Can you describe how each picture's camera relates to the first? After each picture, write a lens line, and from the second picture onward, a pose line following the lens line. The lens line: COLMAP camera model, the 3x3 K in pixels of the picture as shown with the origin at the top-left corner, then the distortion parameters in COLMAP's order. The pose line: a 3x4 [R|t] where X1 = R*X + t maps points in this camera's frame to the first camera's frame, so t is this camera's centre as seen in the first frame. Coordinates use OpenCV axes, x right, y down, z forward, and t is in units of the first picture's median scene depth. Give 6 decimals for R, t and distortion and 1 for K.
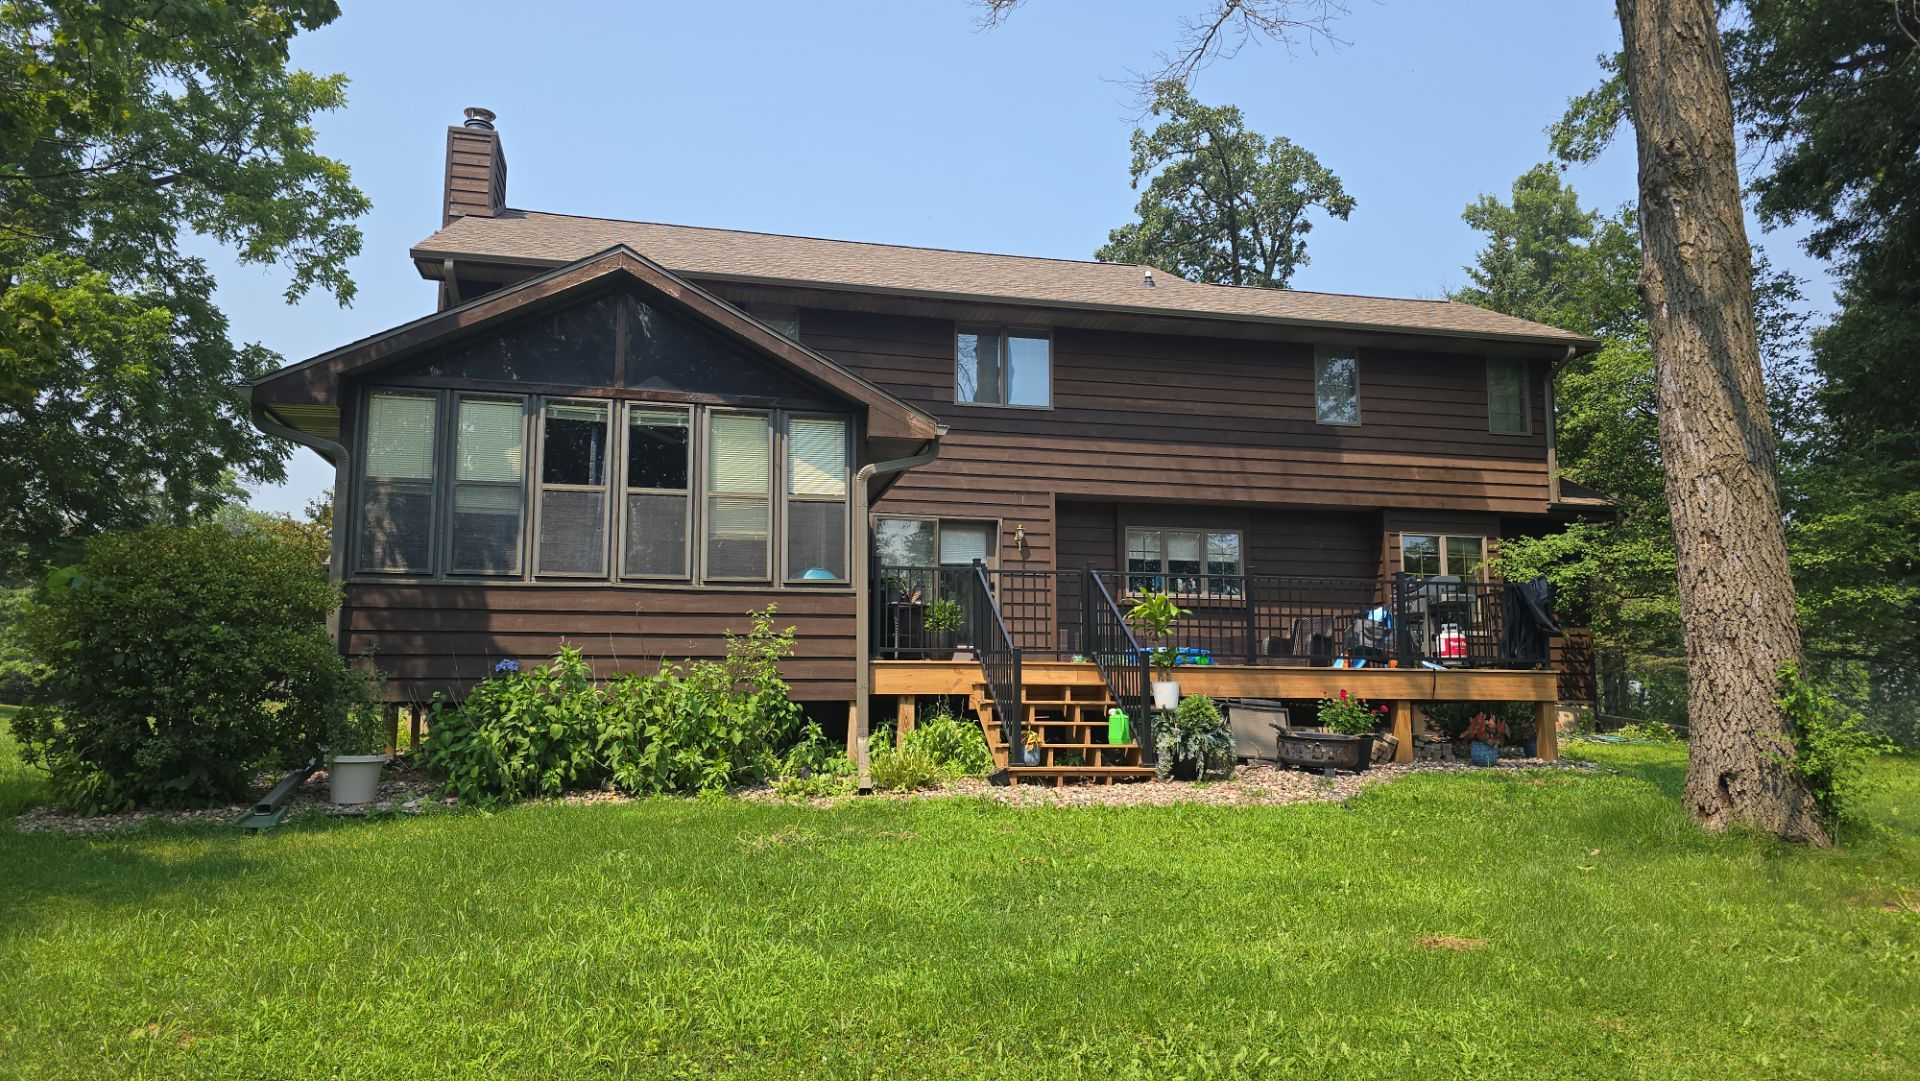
lens RADIAL K [[1322.7, 0, 960.0], [0, 1322.7, 540.5], [0, 0, 1]] dist [0.080765, -0.000271]
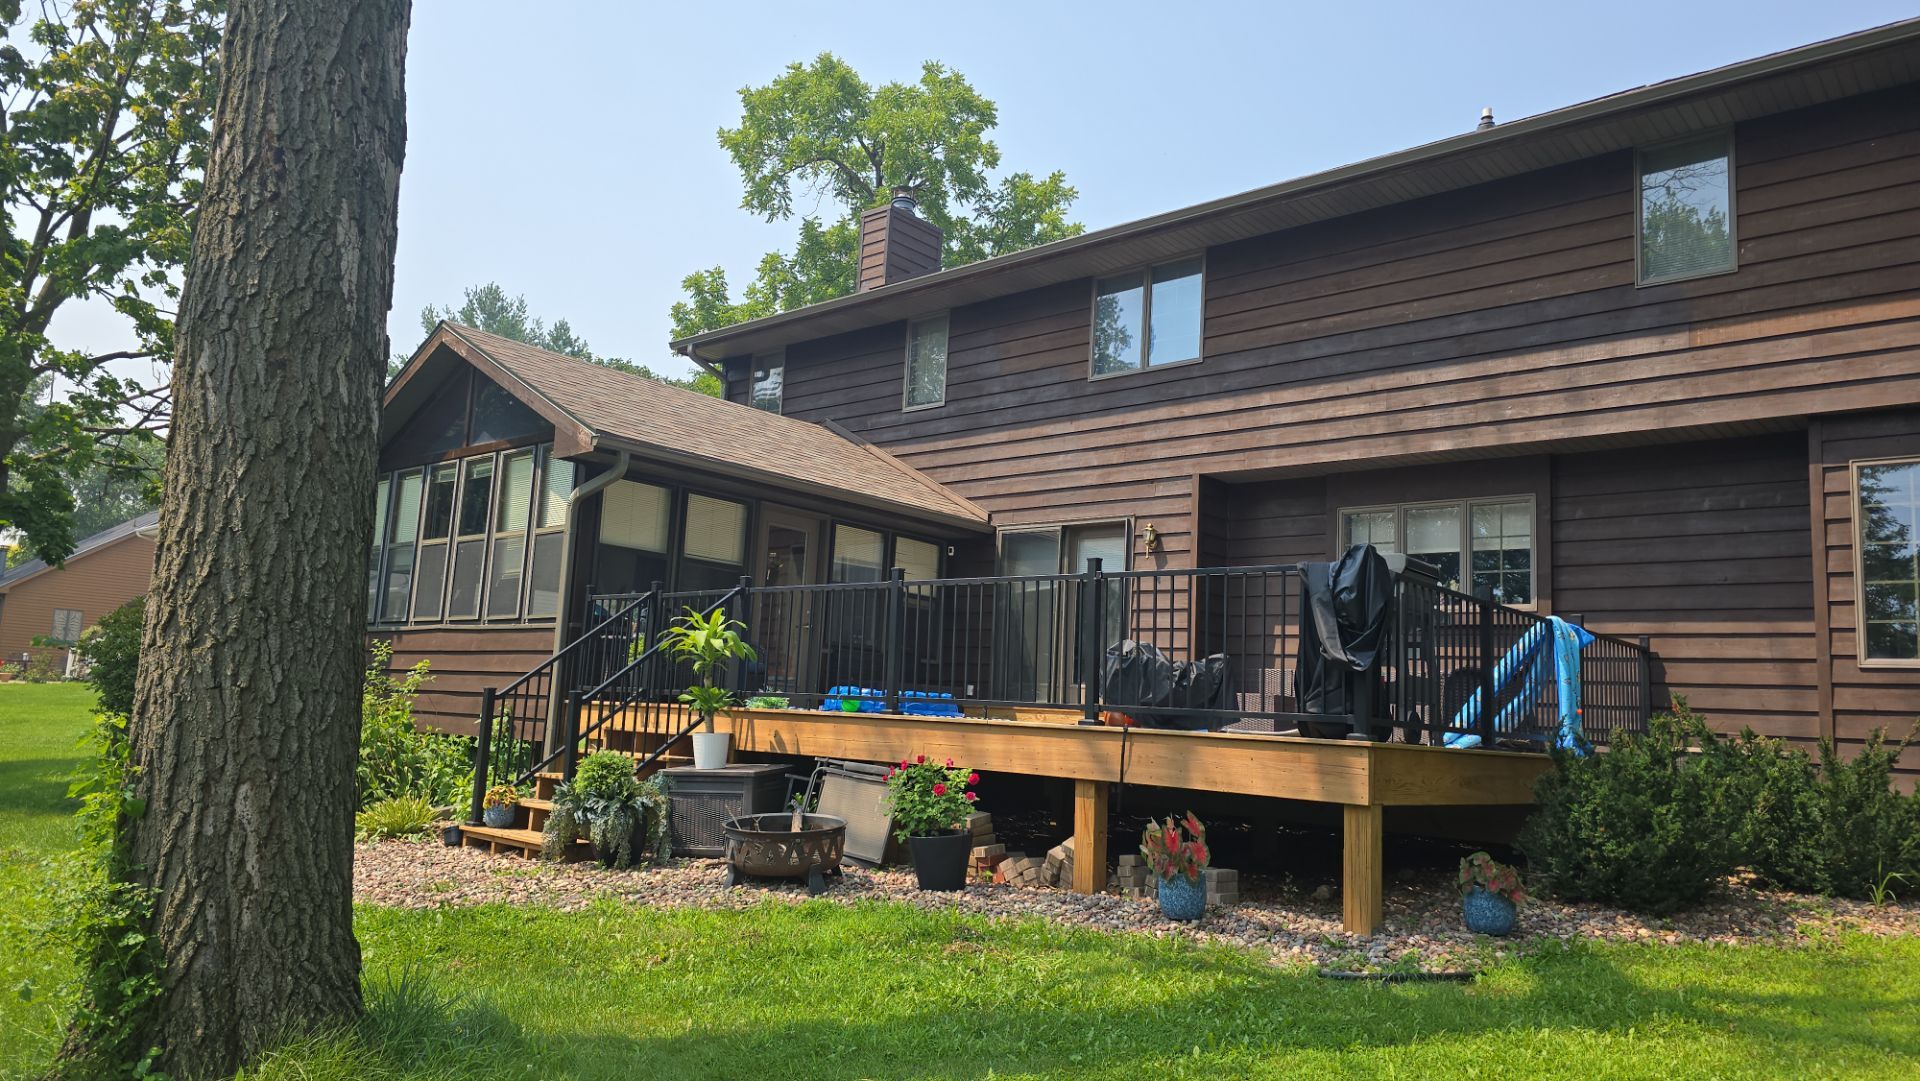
lens RADIAL K [[1322.7, 0, 960.0], [0, 1322.7, 540.5], [0, 0, 1]] dist [0.080765, -0.000271]
pose [[0.568362, -0.080439, -0.818837, 0.592689], [0.061060, 0.996589, -0.055518, 0.033000], [0.820510, -0.018444, 0.571335, 0.473292]]
